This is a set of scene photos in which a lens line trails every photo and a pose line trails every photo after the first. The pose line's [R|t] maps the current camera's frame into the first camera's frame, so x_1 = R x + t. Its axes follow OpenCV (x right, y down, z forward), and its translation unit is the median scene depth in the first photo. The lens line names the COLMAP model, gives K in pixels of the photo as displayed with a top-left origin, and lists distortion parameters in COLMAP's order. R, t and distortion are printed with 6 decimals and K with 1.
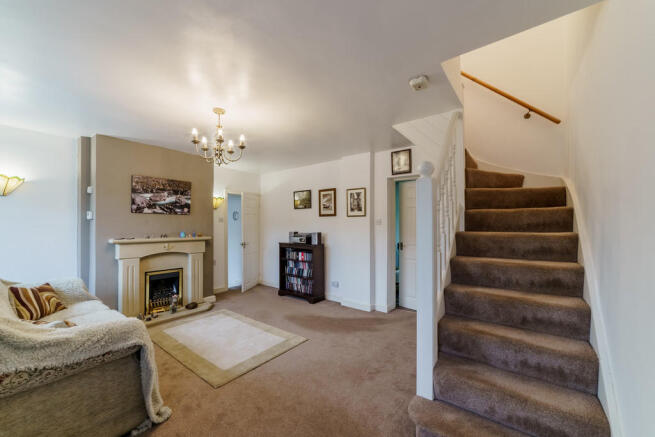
lens RADIAL K [[253.8, 0, 325.5], [0, 253.8, 223.6], [0, 0, 1]] dist [-0.000509, 0.000056]
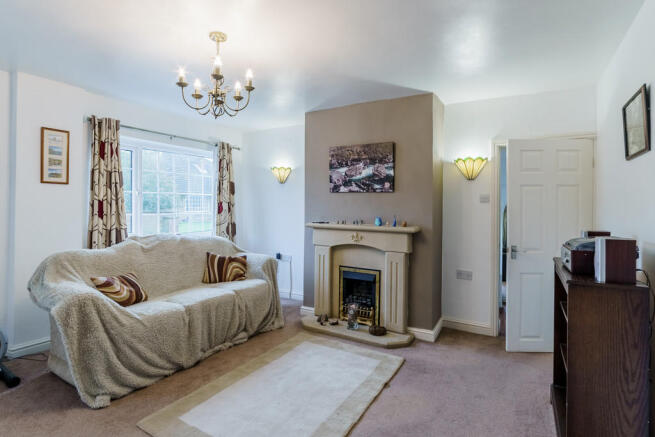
lens RADIAL K [[337.3, 0, 326.1], [0, 337.3, 212.7], [0, 0, 1]] dist [-0.005635, -0.000321]
pose [[0.130039, 0.010576, -0.991452, 0.326570], [-0.010174, 0.999905, 0.009332, 0.012454], [0.991457, 0.008874, 0.130134, 0.775143]]
